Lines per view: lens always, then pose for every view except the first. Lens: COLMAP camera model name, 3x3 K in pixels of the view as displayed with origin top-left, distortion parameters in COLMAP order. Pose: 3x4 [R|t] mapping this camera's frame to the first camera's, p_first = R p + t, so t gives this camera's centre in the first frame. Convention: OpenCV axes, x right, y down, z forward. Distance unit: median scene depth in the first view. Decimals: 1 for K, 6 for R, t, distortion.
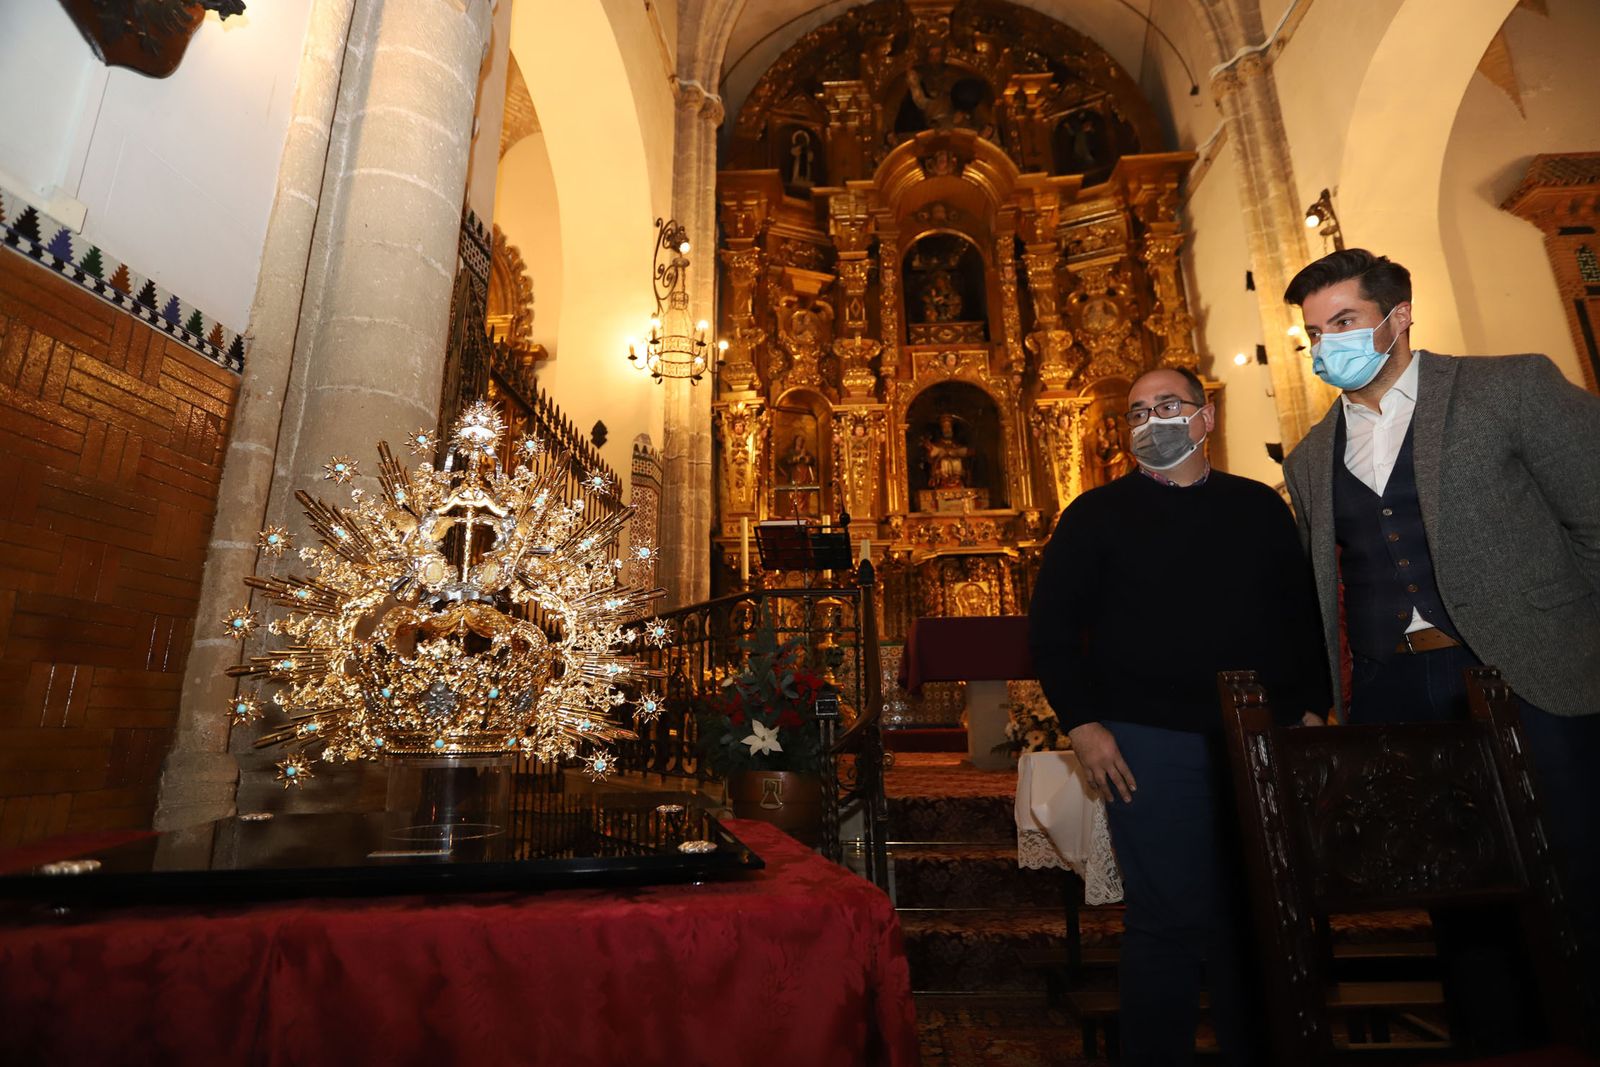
lens RADIAL K [[775.0, 0, 802.3], [0, 775.0, 533.2], [0, 0, 1]] dist [-0.069512, 0.027588]
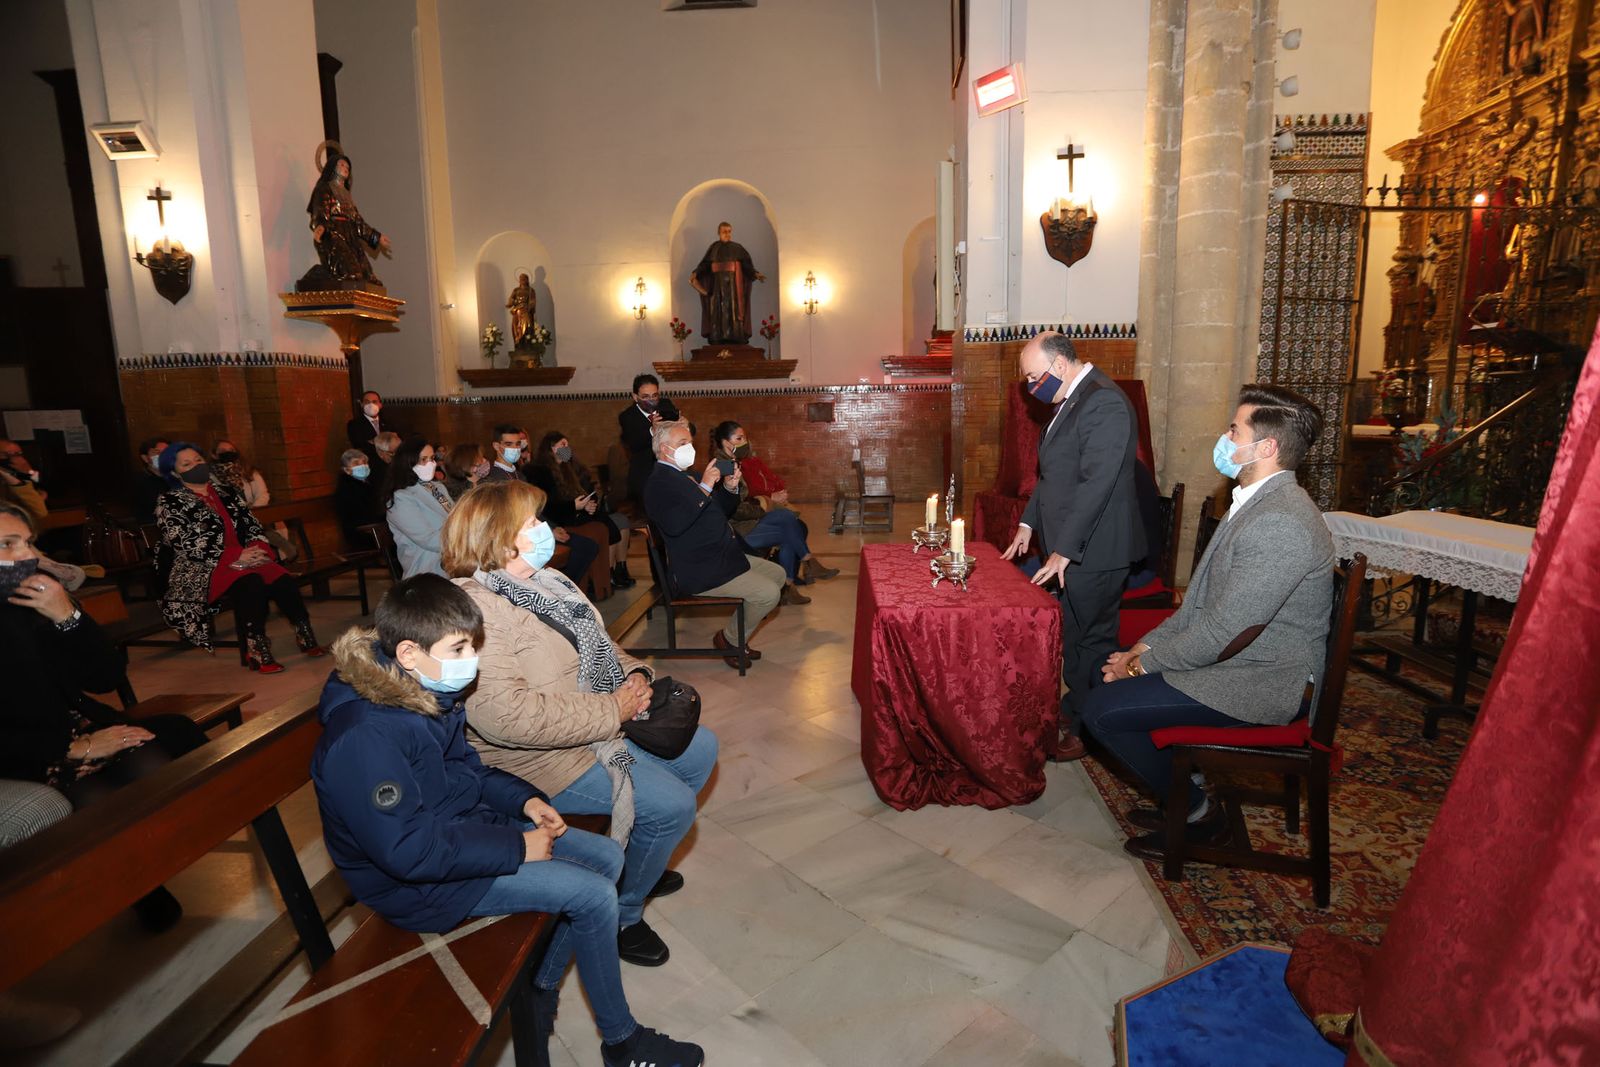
lens RADIAL K [[775.0, 0, 800.1], [0, 775.0, 543.0], [0, 0, 1]] dist [-0.069512, 0.027588]
pose [[0.000656, 0.182587, -0.983190, 0.564641], [0.251708, 0.951504, 0.176870, -0.078589], [0.967803, -0.247593, -0.045334, -0.068004]]
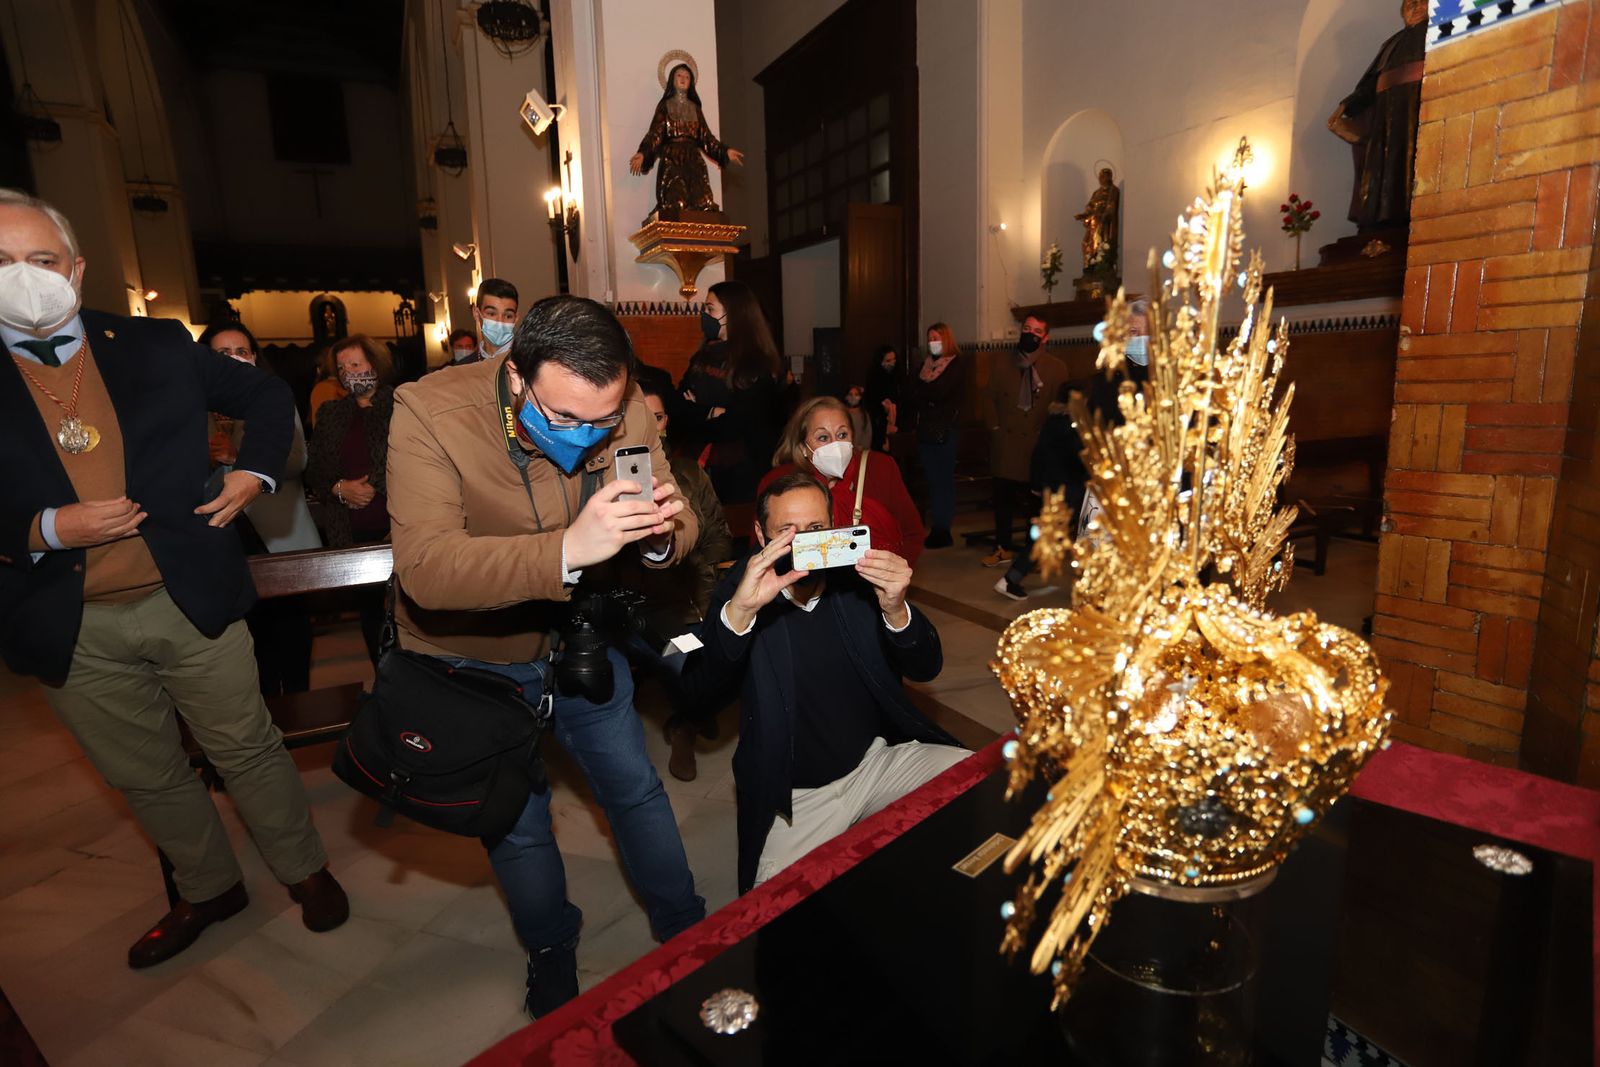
lens RADIAL K [[775.0, 0, 761.6], [0, 775.0, 538.9], [0, 0, 1]] dist [-0.069512, 0.027588]
pose [[-0.880595, 0.129694, -0.455776, 0.013152], [0.144747, 0.989467, 0.001896, 0.002182], [0.451221, -0.064303, -0.890093, 0.183704]]
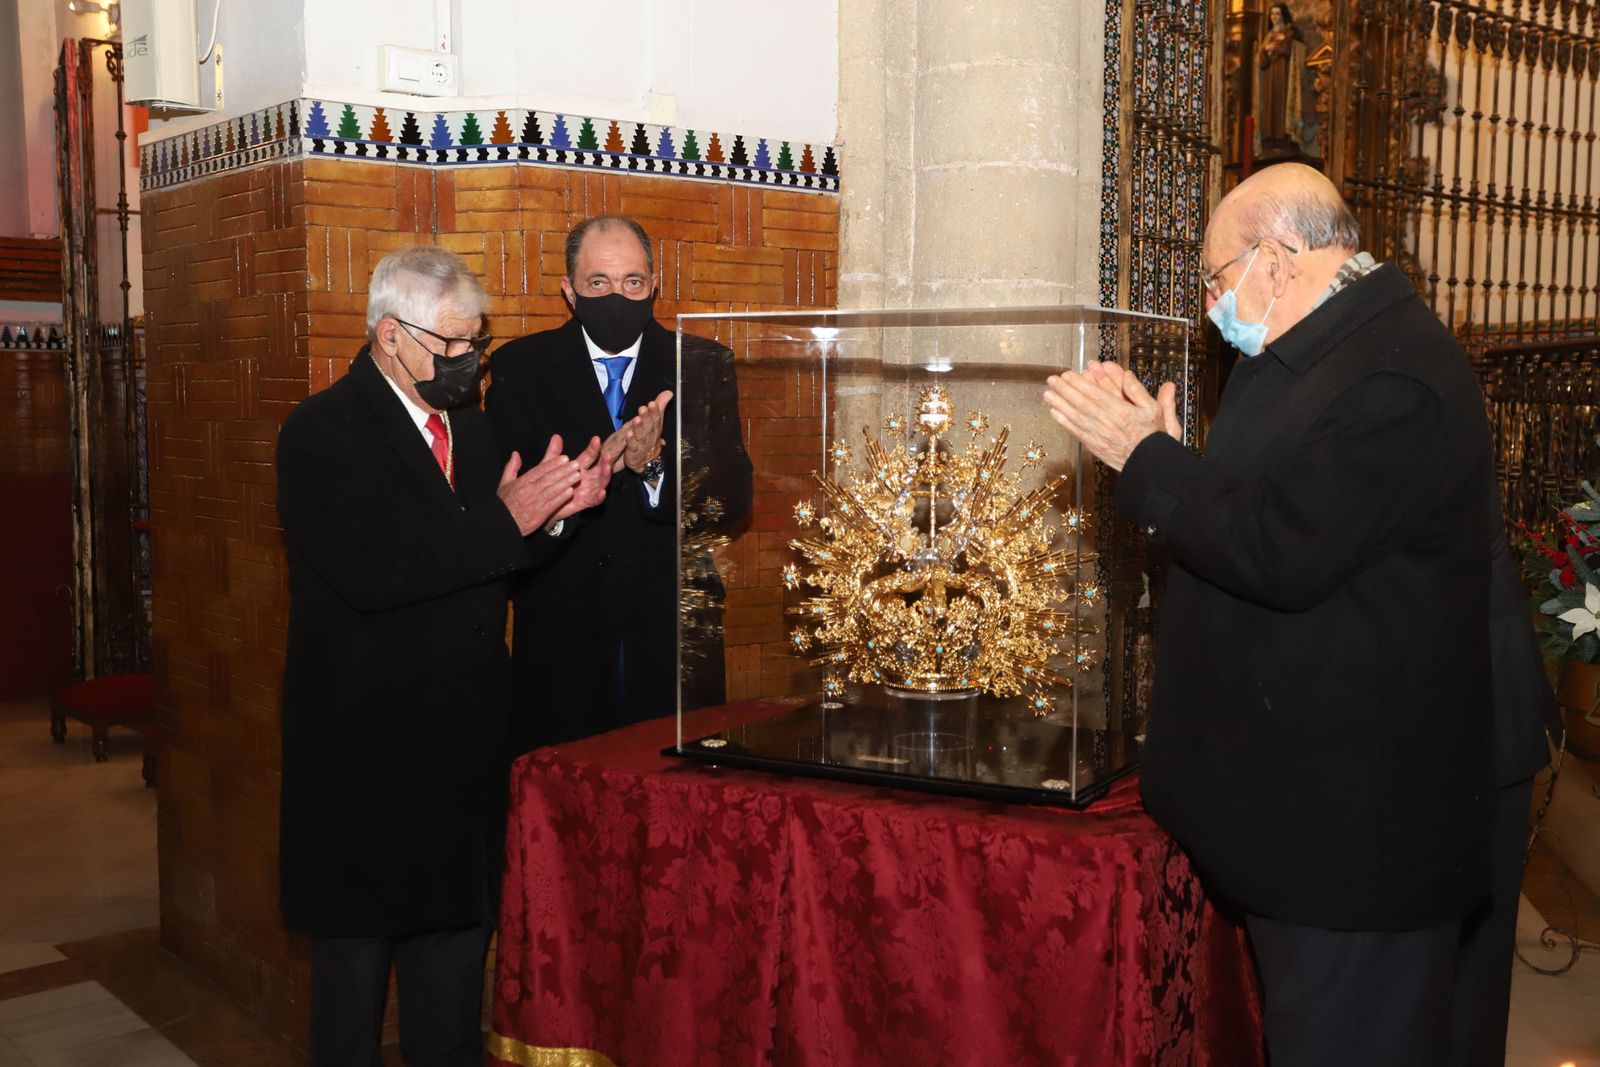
lens RADIAL K [[1737.2, 0, 796.8], [0, 1737.2, 523.9], [0, 0, 1]] dist [0.038848, 0.000000]
pose [[0.695602, 0.065291, -0.715455, 0.182893], [0.160648, 0.956509, 0.243480, -0.089906], [0.700236, -0.284301, 0.654860, -0.124555]]
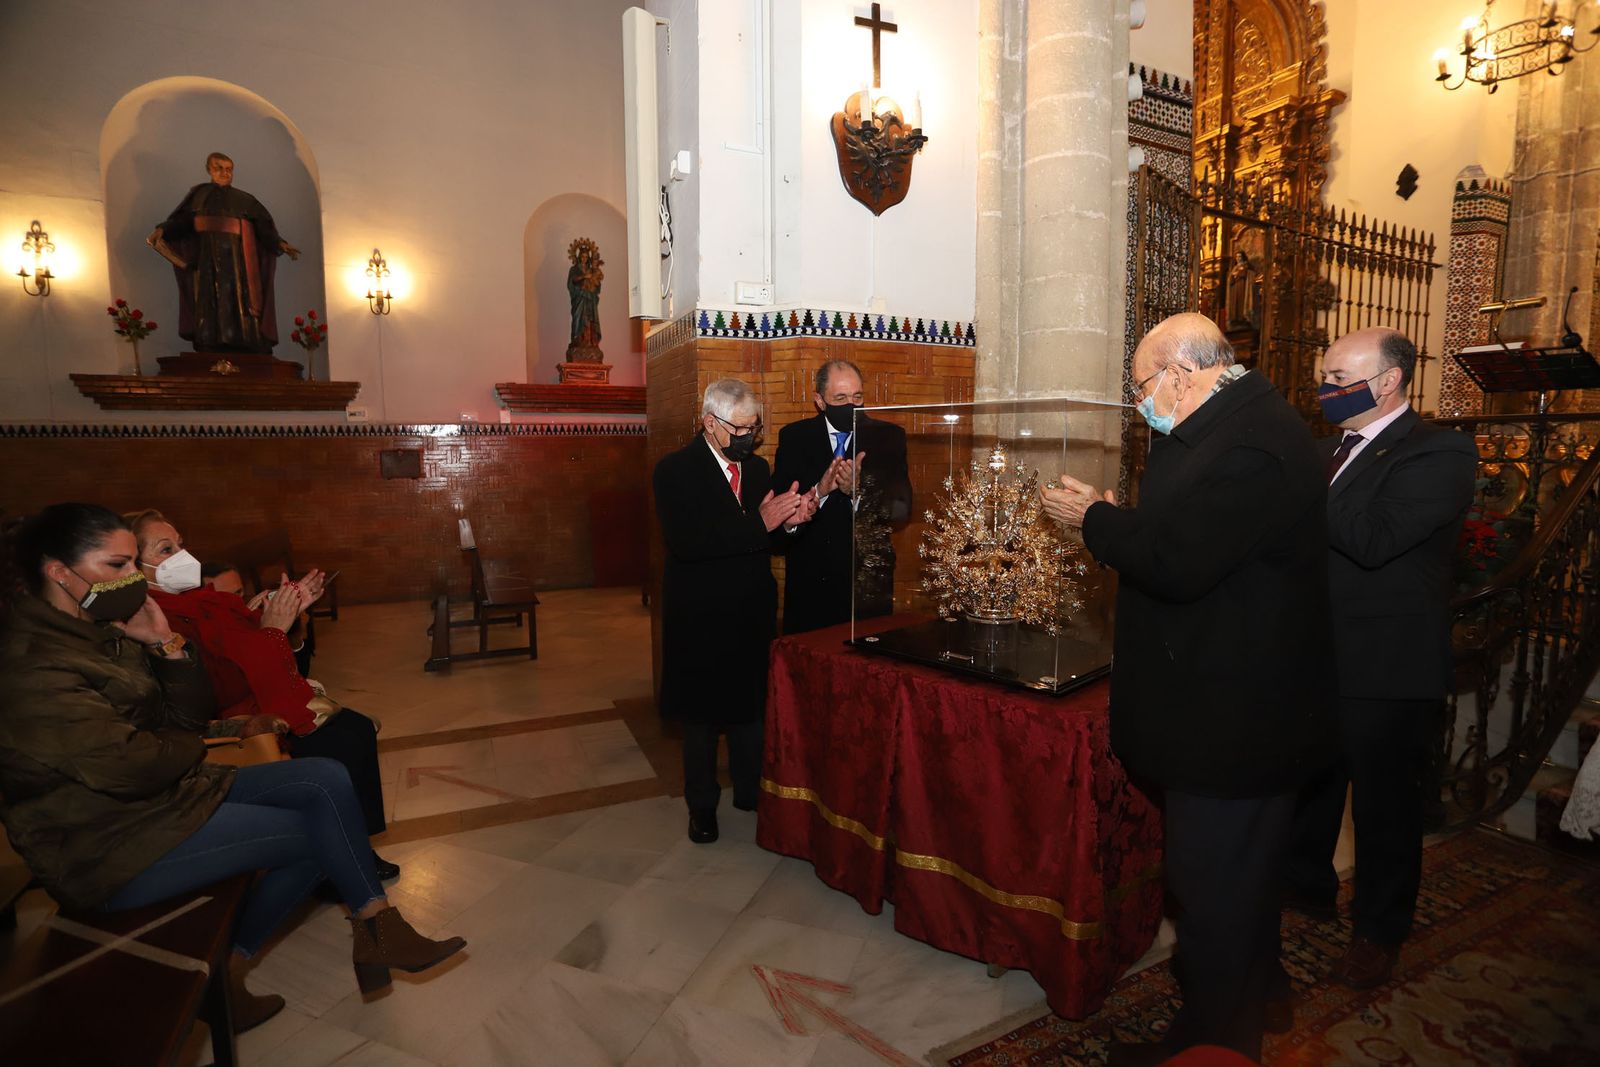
lens RADIAL K [[775.0, 0, 801.8], [0, 775.0, 534.5], [0, 0, 1]] dist [-0.069512, 0.027588]
pose [[0.485943, 0.101145, -0.868118, 0.158922], [0.204600, 0.952516, 0.225506, -0.072935], [0.849705, -0.287200, 0.442174, -0.056524]]
